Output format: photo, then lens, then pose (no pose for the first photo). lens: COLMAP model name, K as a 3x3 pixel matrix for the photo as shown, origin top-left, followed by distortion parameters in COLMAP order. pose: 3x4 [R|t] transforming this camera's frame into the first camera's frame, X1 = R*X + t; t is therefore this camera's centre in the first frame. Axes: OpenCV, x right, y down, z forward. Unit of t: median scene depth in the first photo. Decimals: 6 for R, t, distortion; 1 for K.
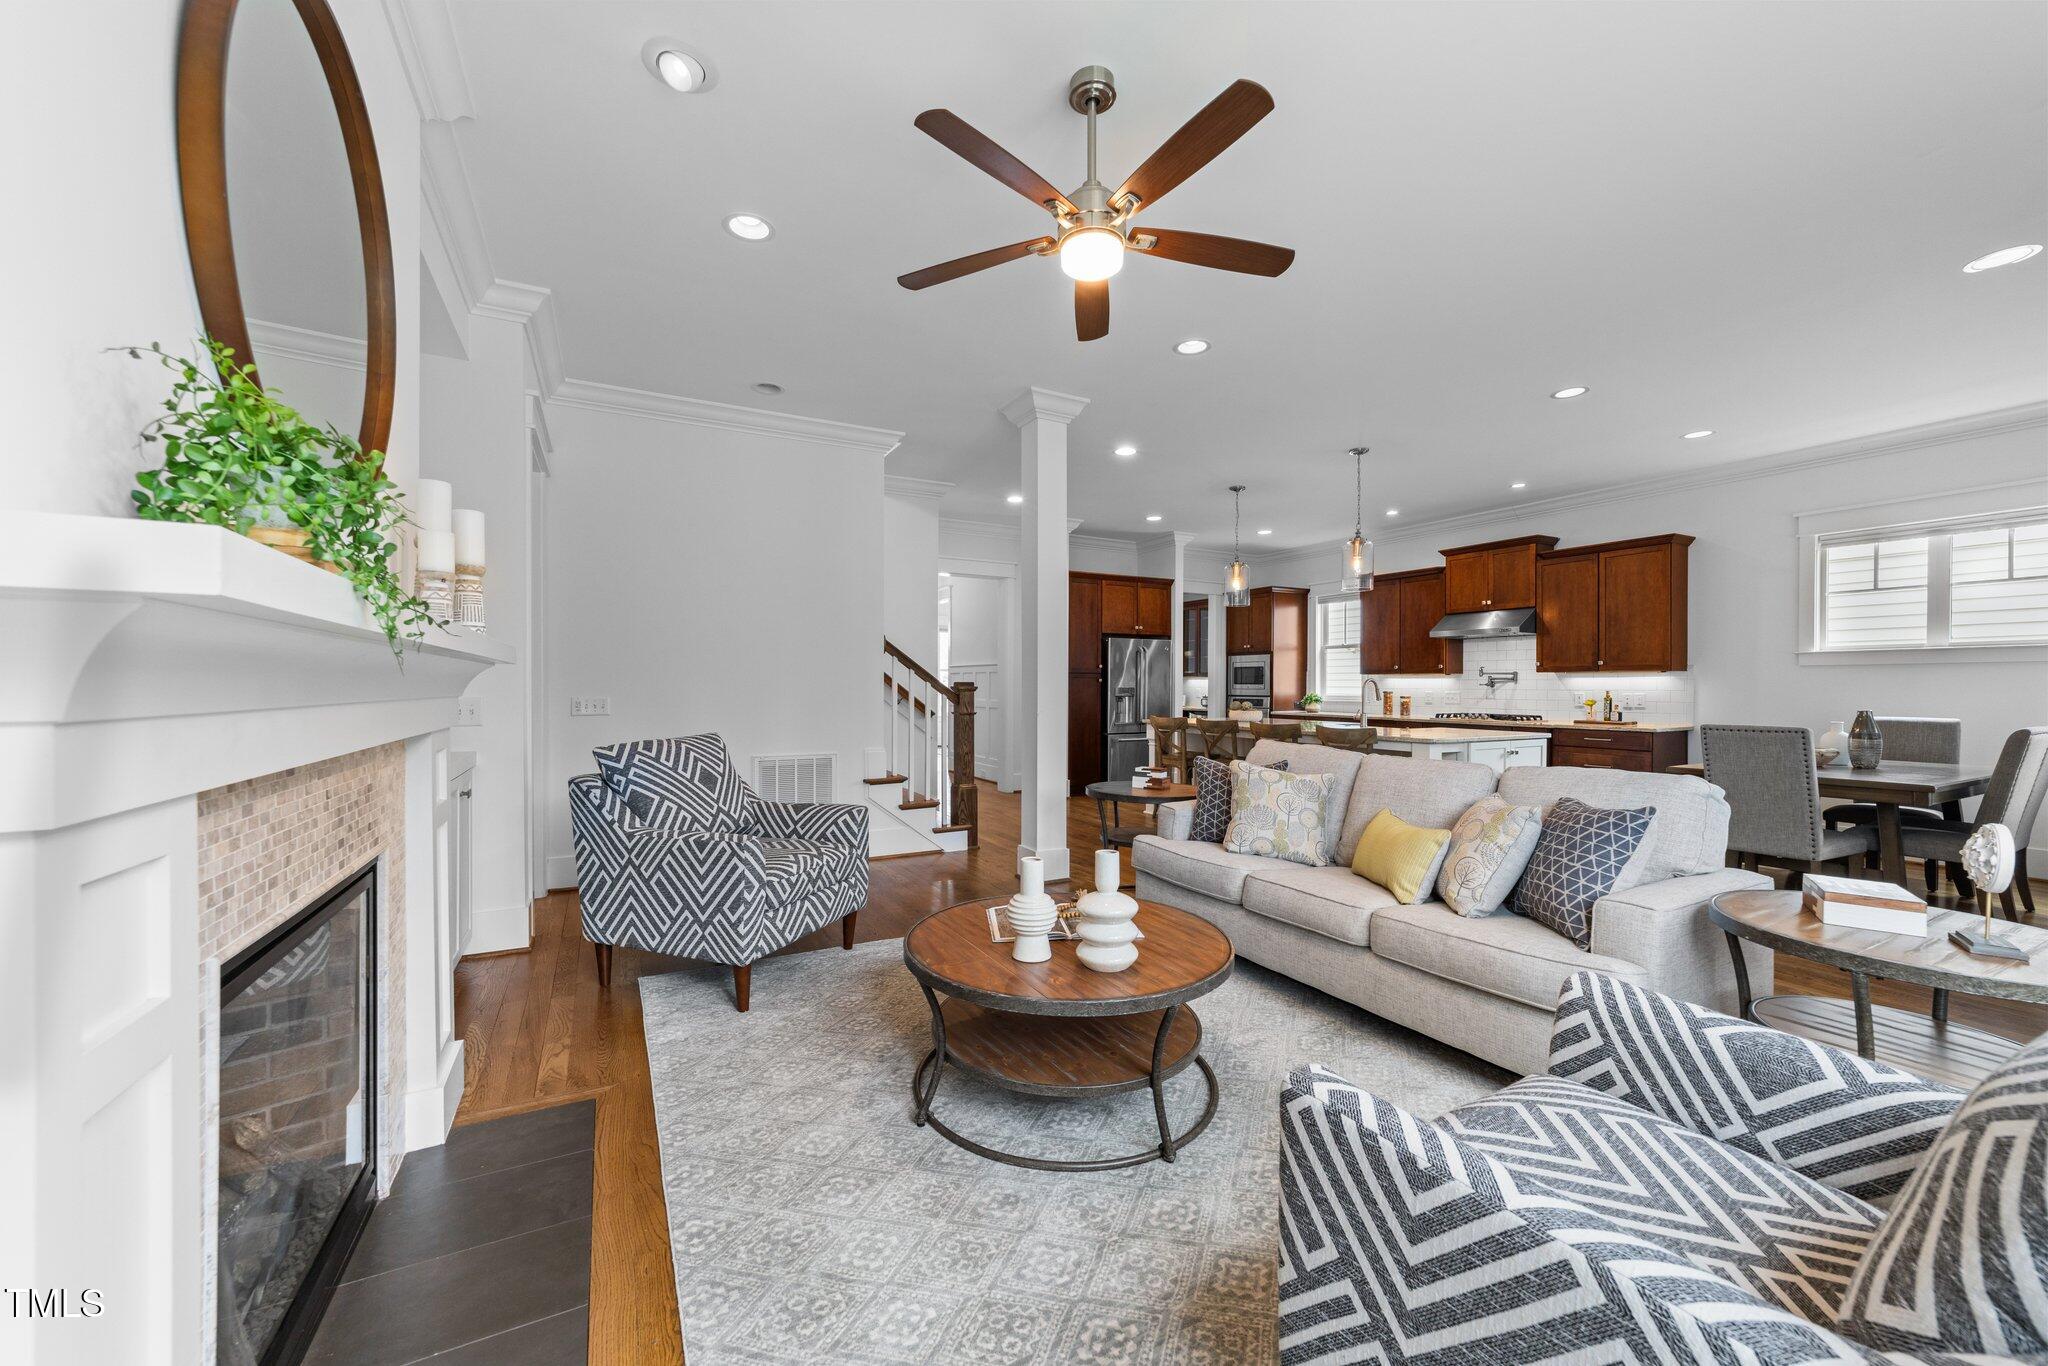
lens RADIAL K [[776.6, 0, 1034.6], [0, 776.6, 687.7], [0, 0, 1]] dist [-0.014657, 0.000533]
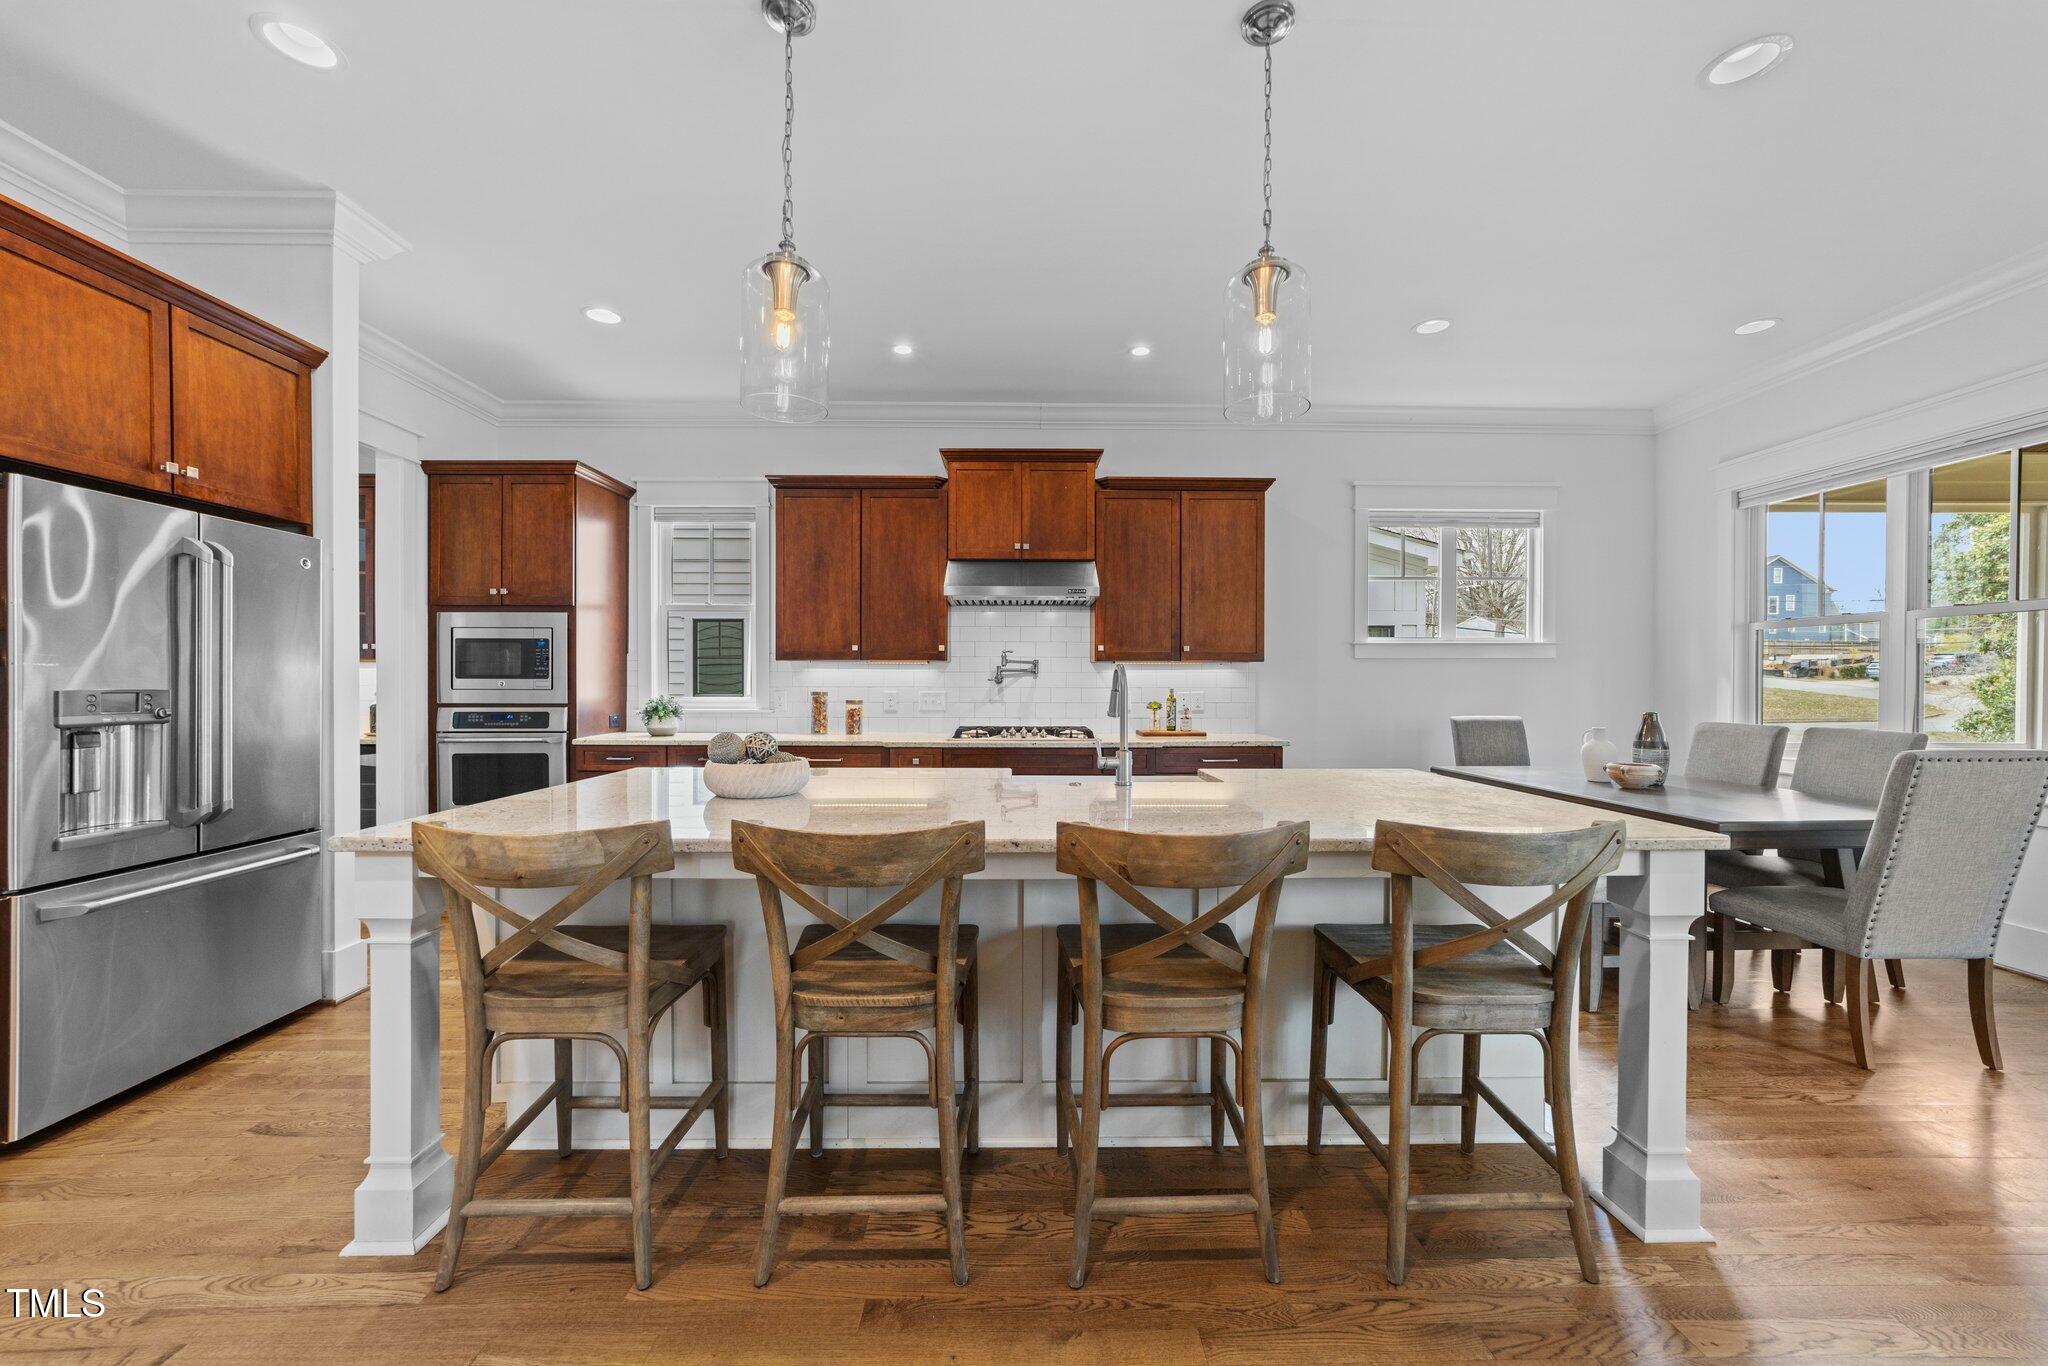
lens RADIAL K [[776.6, 0, 1026.5], [0, 776.6, 682.8], [0, 0, 1]] dist [-0.014657, 0.000533]
pose [[0.477502, -0.002457, 0.878627, 0.043462], [0.002072, 0.999996, 0.001670, -0.002440], [-0.878628, 0.001023, 0.477505, 0.666148]]
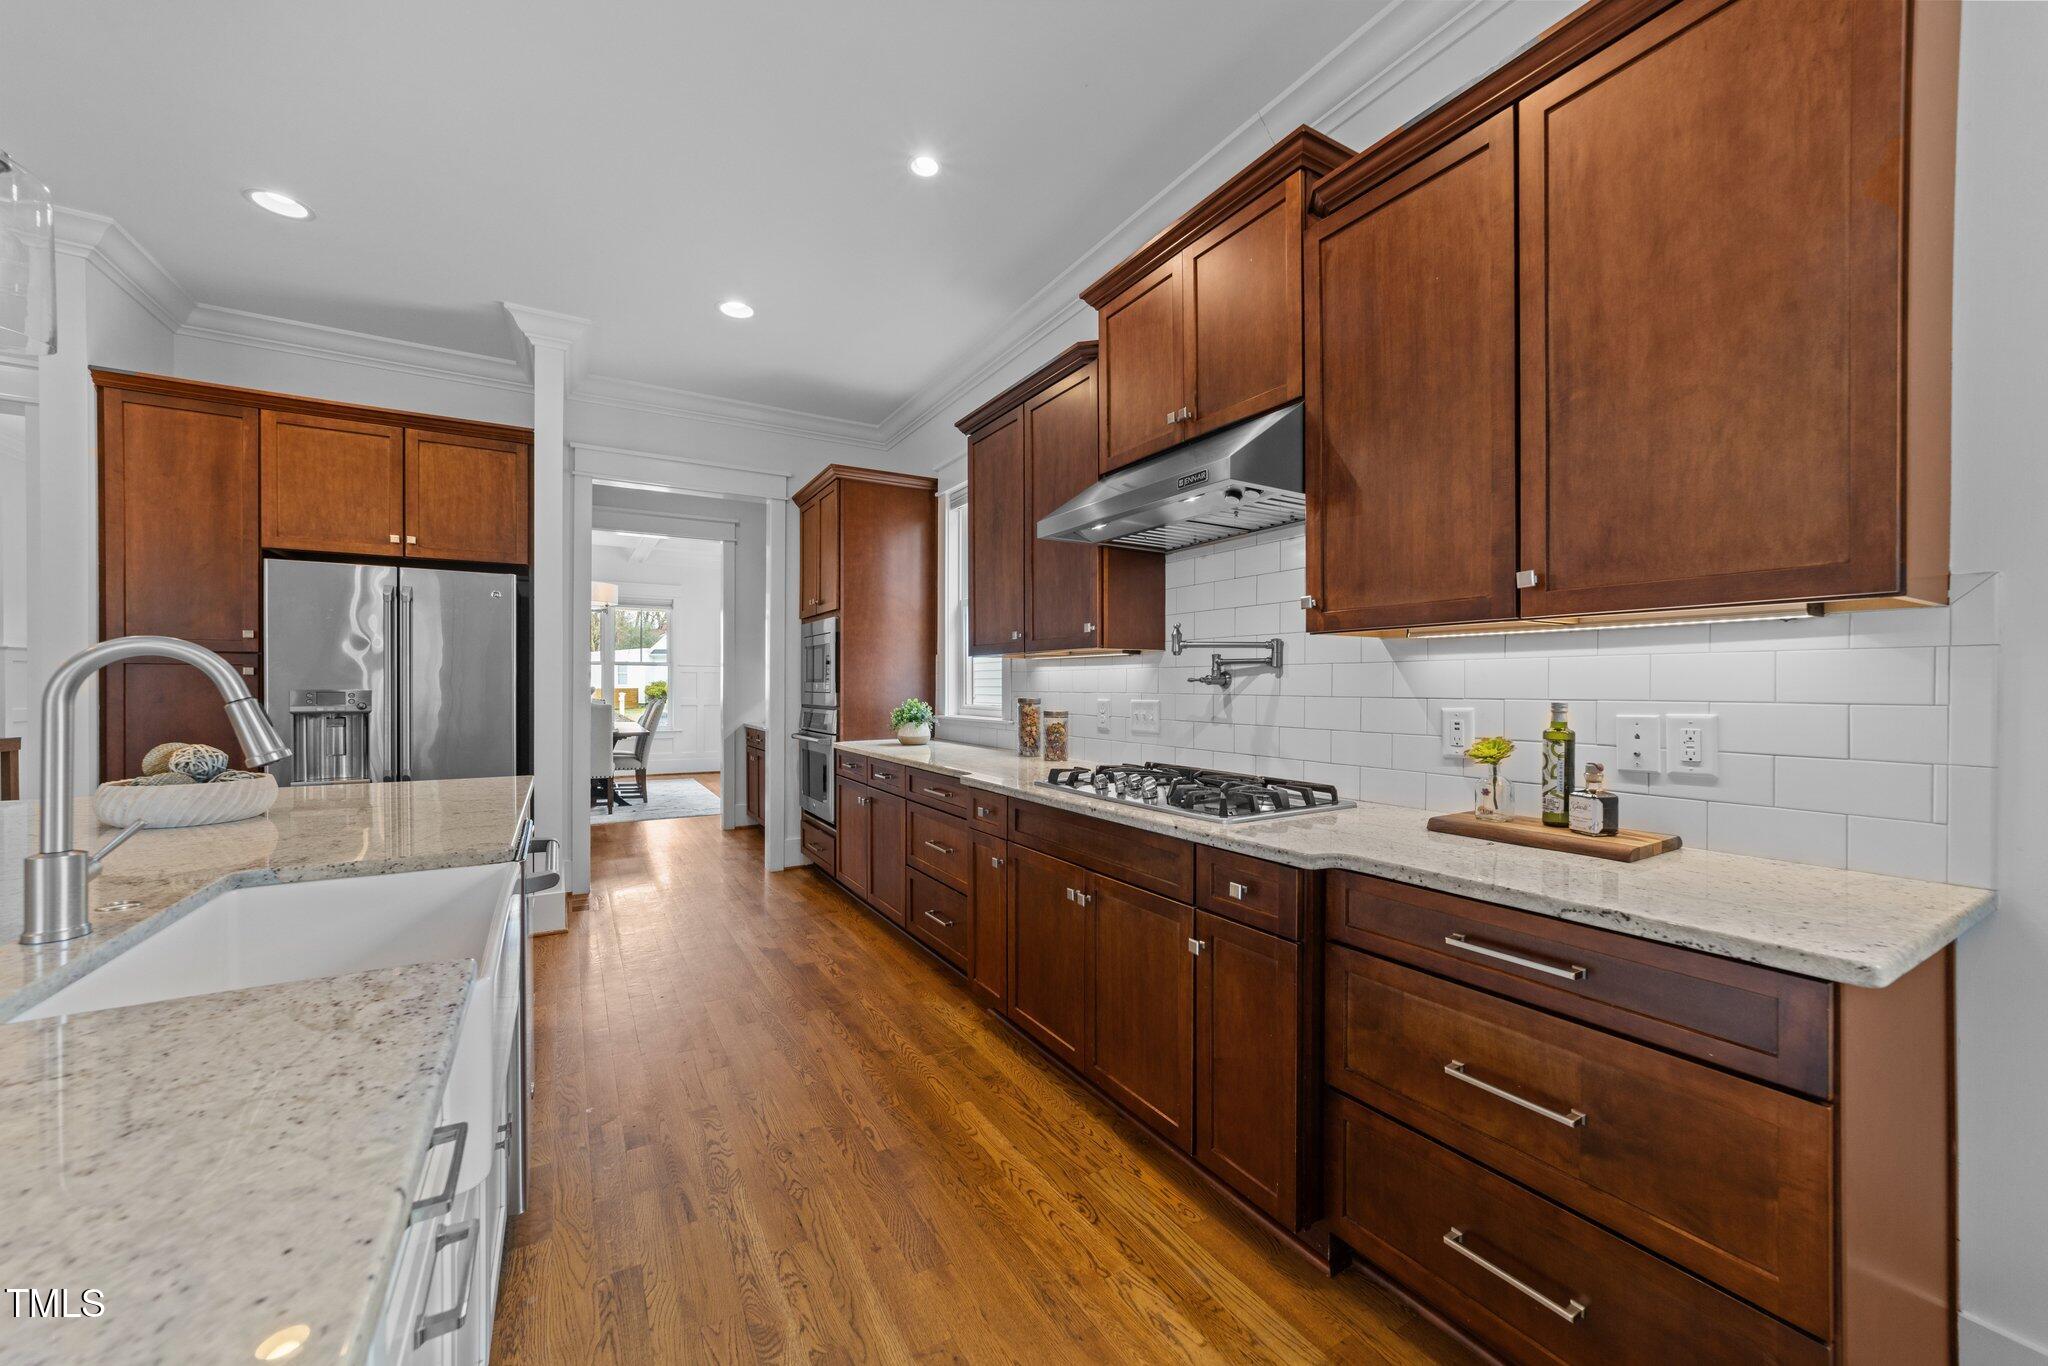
lens RADIAL K [[776.6, 0, 1026.8], [0, 776.6, 689.2], [0, 0, 1]] dist [-0.014657, 0.000533]
pose [[0.999784, -0.002859, 0.020608, 0.491311], [0.002799, 0.999992, 0.002938, -0.001105], [-0.020616, -0.002879, 0.999783, 0.654036]]
